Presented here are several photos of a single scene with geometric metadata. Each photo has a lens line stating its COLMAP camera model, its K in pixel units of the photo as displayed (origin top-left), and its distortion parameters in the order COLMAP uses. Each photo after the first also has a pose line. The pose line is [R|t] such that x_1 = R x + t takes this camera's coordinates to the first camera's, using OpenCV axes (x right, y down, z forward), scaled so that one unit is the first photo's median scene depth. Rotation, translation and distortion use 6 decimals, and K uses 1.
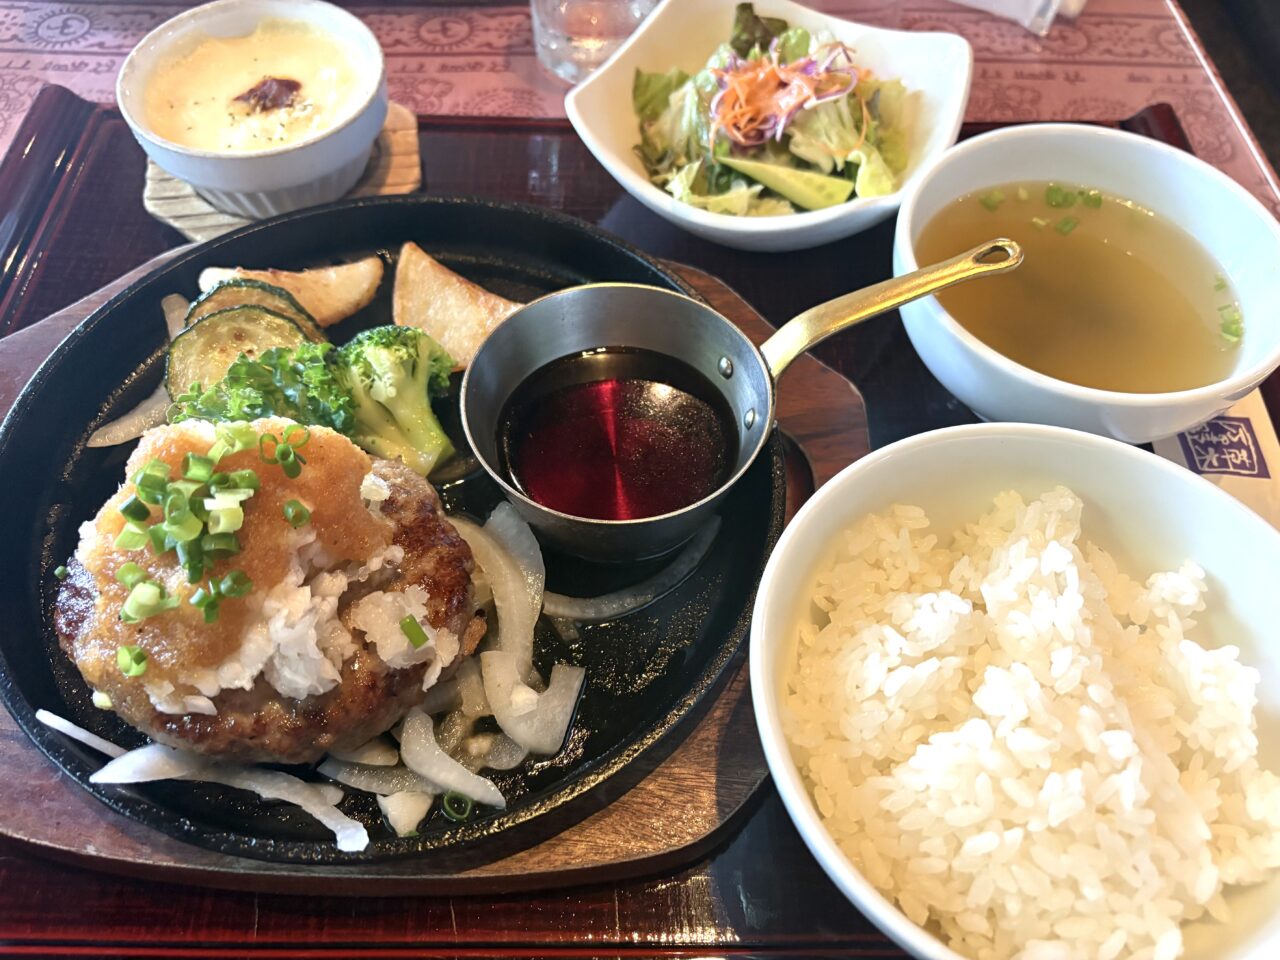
lens RADIAL K [[974.5, 0, 685.0], [0, 974.5, 478.1], [0, 0, 1]] dist [-0.015977, -0.000888]
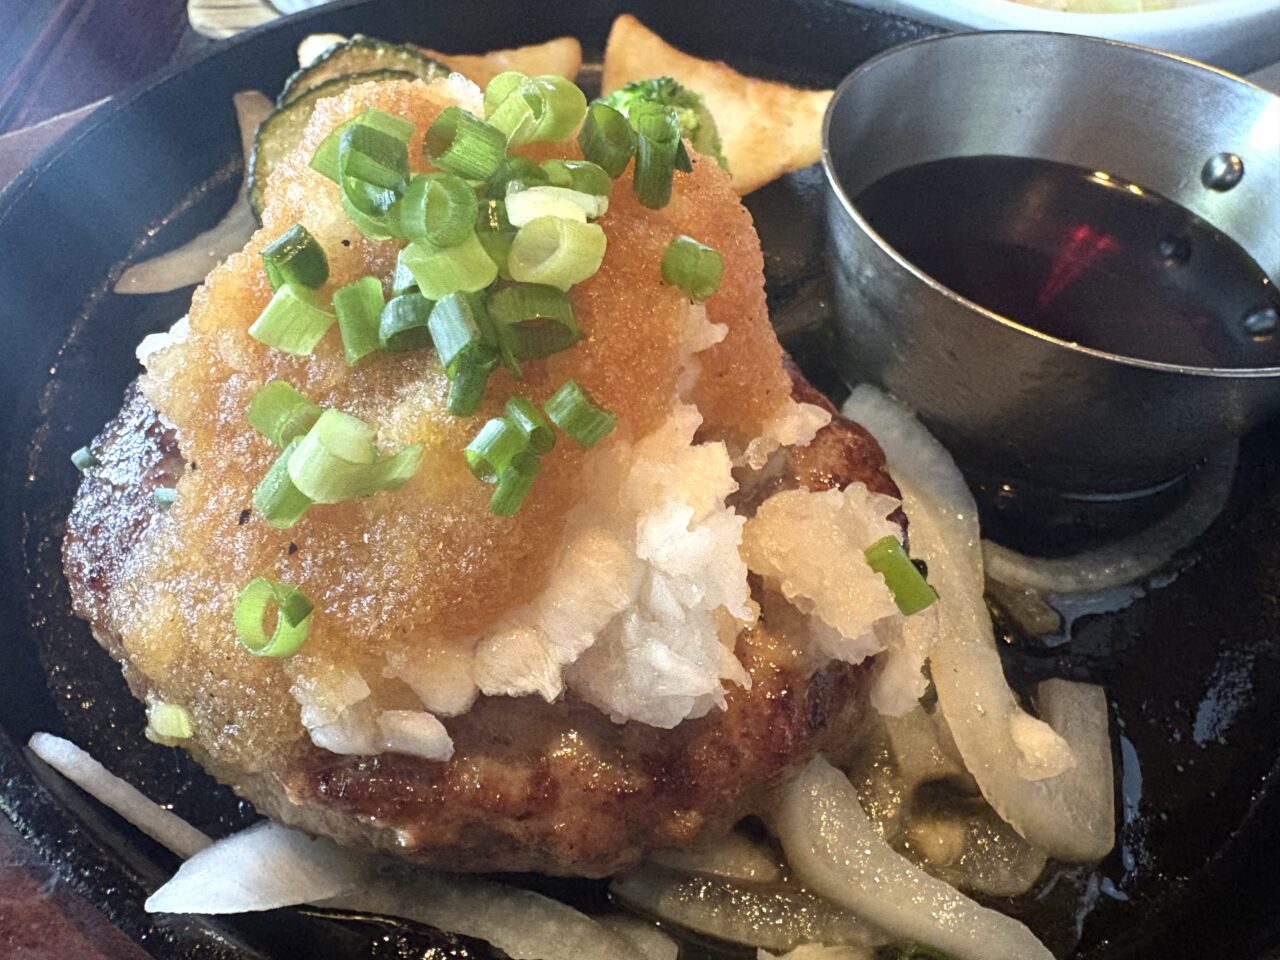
lens RADIAL K [[967.3, 0, 593.4], [0, 967.3, 479.8], [0, 0, 1]] dist [-0.037532, 0.042993]
pose [[0.999768, 0.020091, -0.007769, -0.388574], [-0.020624, 0.996892, -0.076031, 0.141475], [0.006218, 0.076173, 0.997075, 0.528136]]
